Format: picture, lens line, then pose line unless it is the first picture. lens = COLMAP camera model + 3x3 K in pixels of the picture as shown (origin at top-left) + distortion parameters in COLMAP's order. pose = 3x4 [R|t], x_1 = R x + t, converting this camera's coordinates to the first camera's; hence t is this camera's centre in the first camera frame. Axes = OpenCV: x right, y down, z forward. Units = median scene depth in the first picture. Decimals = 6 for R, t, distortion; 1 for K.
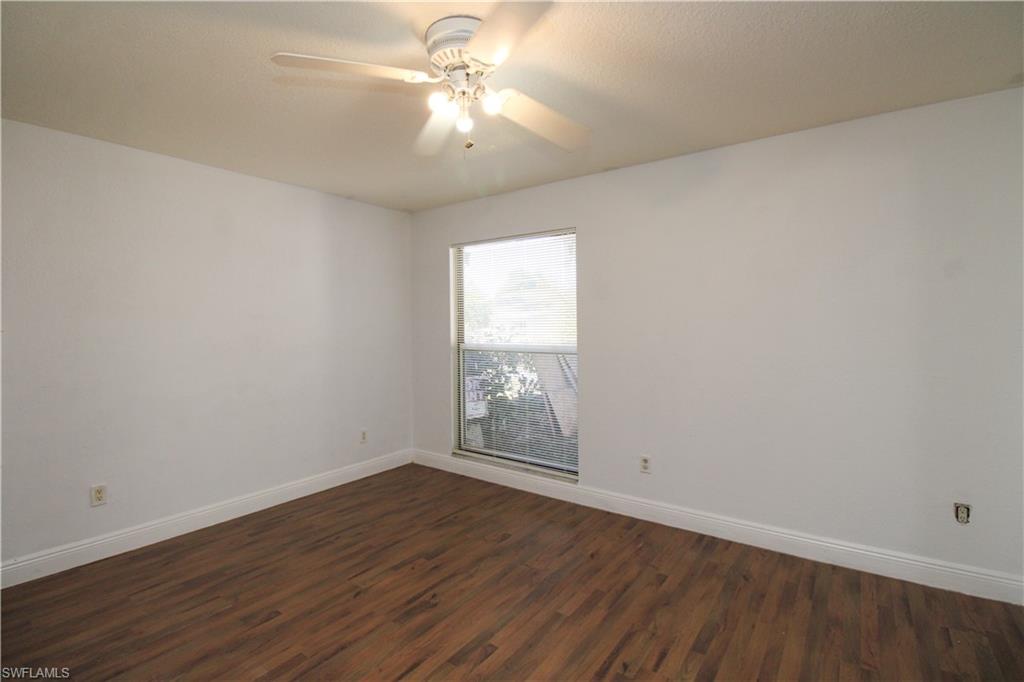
lens RADIAL K [[463.8, 0, 516.1], [0, 463.8, 337.8], [0, 0, 1]] dist [-0.009340, -0.007690]
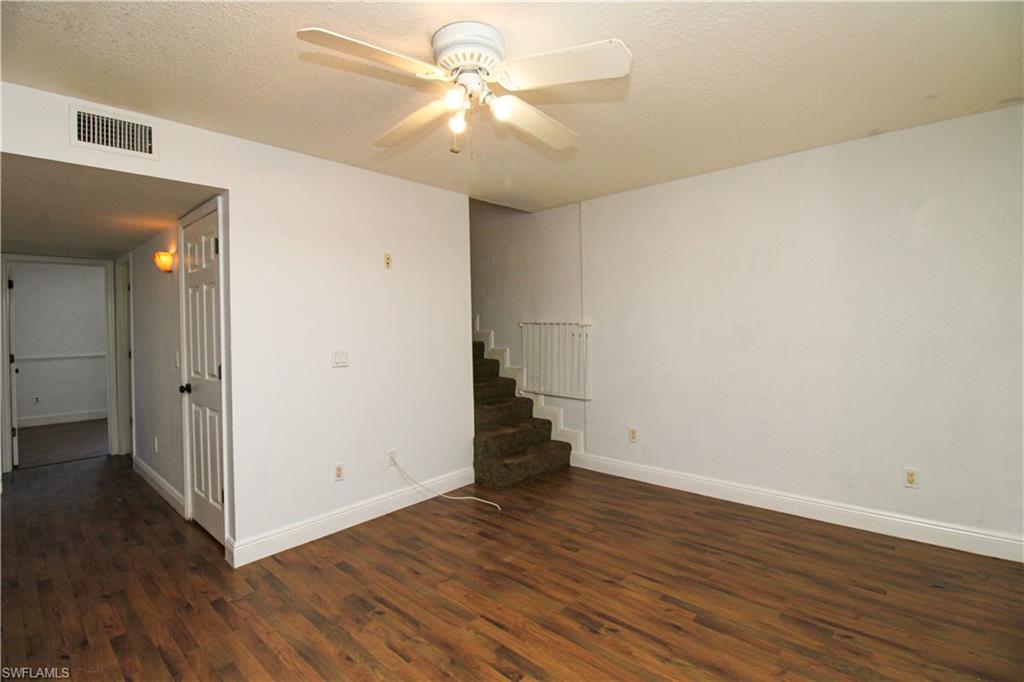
lens RADIAL K [[463.8, 0, 516.0], [0, 463.8, 335.7], [0, 0, 1]] dist [-0.009340, -0.007690]
pose [[-0.090021, 0.034603, -0.995339, 0.635899], [-0.005956, 0.999360, 0.035281, -0.024203], [0.995922, 0.009105, -0.089757, 0.827309]]
